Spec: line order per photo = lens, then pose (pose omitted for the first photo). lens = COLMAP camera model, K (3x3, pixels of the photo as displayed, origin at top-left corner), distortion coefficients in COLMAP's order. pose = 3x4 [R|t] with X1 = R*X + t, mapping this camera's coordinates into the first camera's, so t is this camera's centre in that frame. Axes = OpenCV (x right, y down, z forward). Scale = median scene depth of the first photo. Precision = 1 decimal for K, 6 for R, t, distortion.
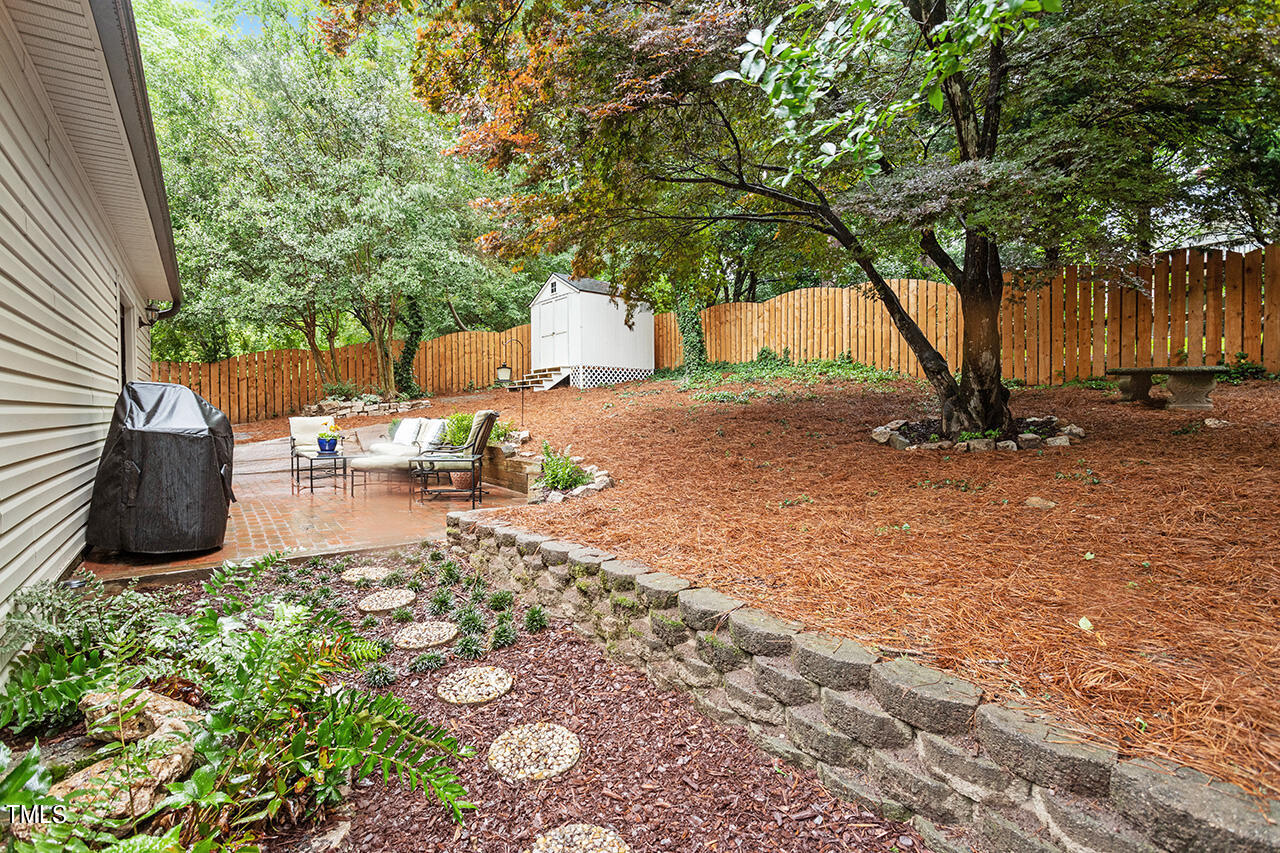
lens RADIAL K [[612.5, 0, 634.1], [0, 612.5, 423.1], [0, 0, 1]] dist [-0.001396, 0.001855]
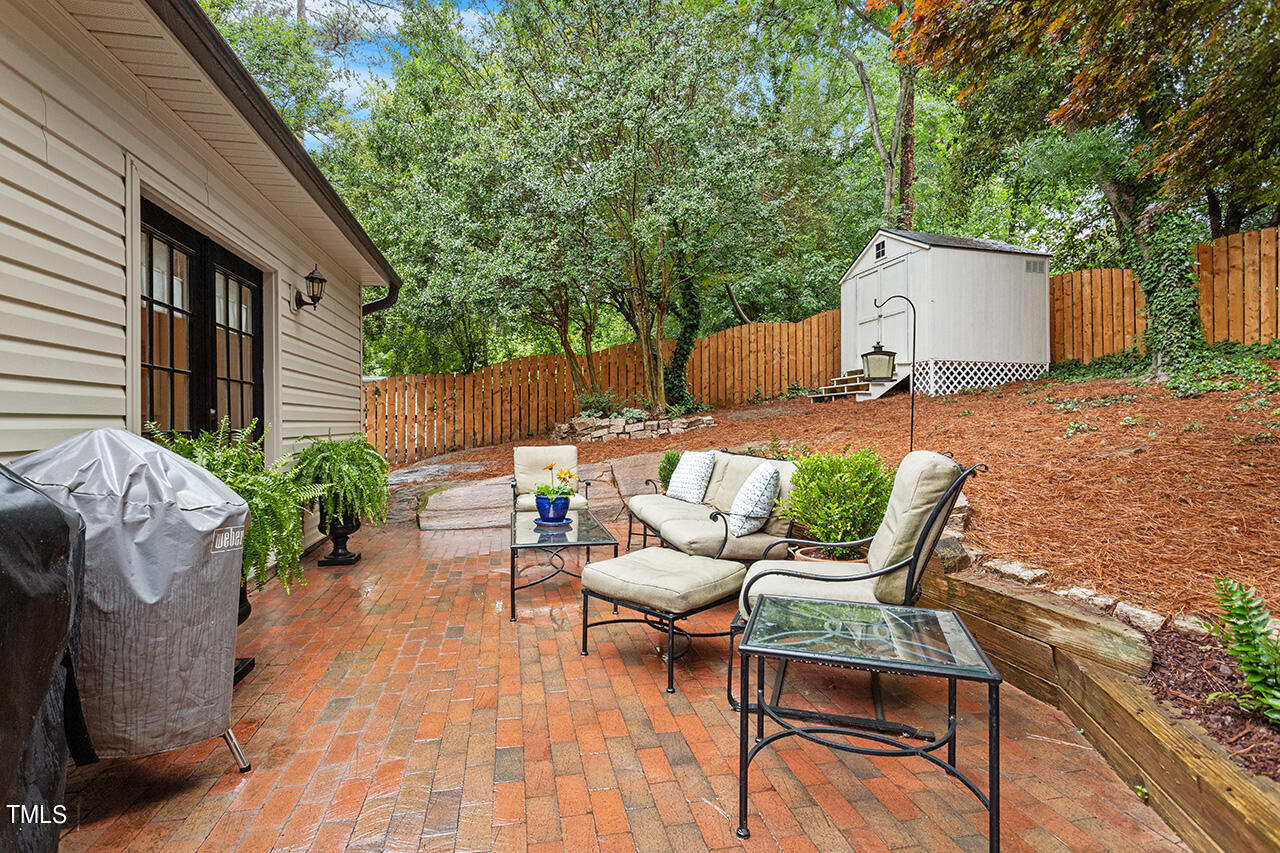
lens RADIAL K [[612.5, 0, 634.8], [0, 612.5, 425.3], [0, 0, 1]] dist [-0.001396, 0.001855]
pose [[0.916917, 0.000858, -0.399077, -0.116473], [-0.006893, 0.999883, -0.013687, -0.014107], [0.399018, 0.015300, 0.916815, 0.279026]]
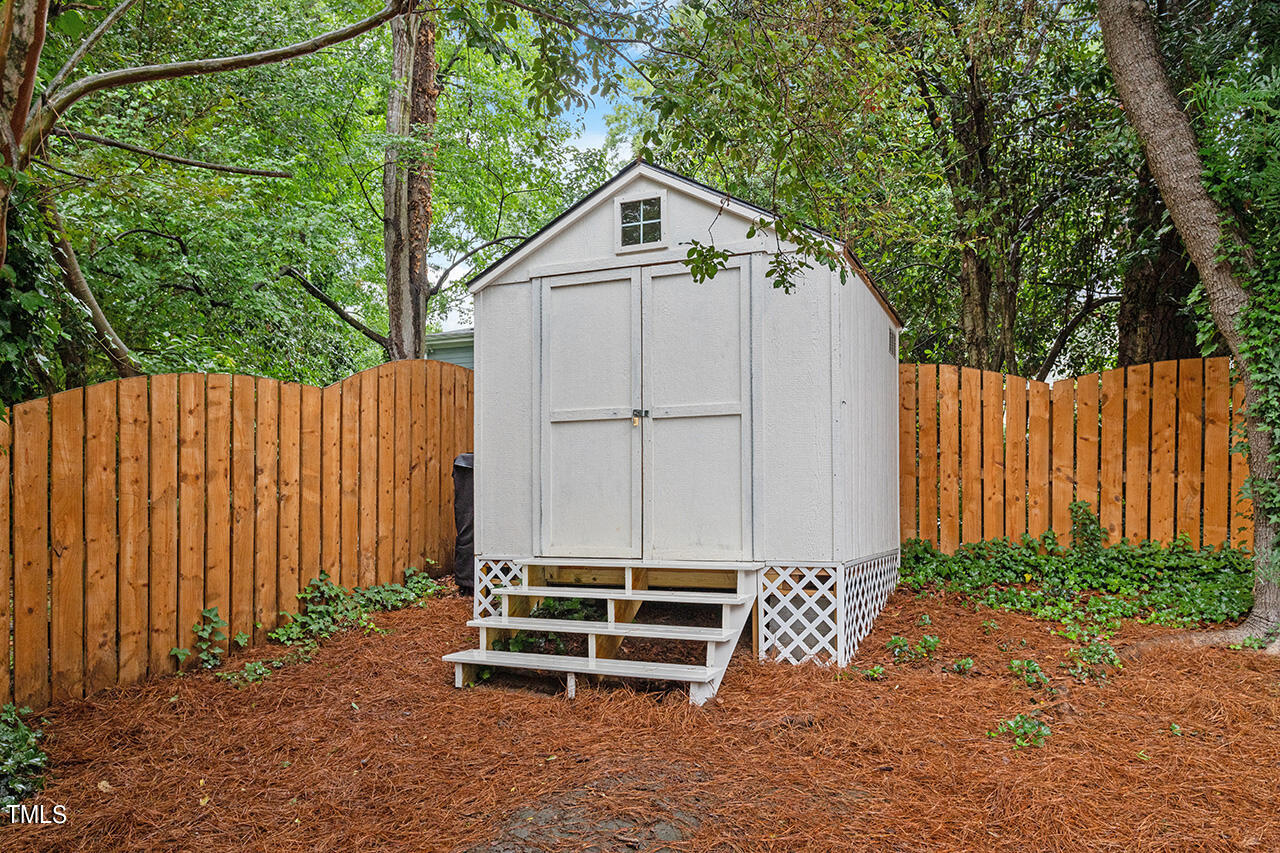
lens RADIAL K [[921.0, 0, 648.7], [0, 921.0, 509.7], [0, 0, 1]] dist [0.006804, 0.002053]
pose [[0.877654, 0.009013, 0.479210, -0.317767], [-0.002920, 0.999905, -0.013459, -0.111261], [-0.479286, 0.010413, 0.877597, 0.727889]]
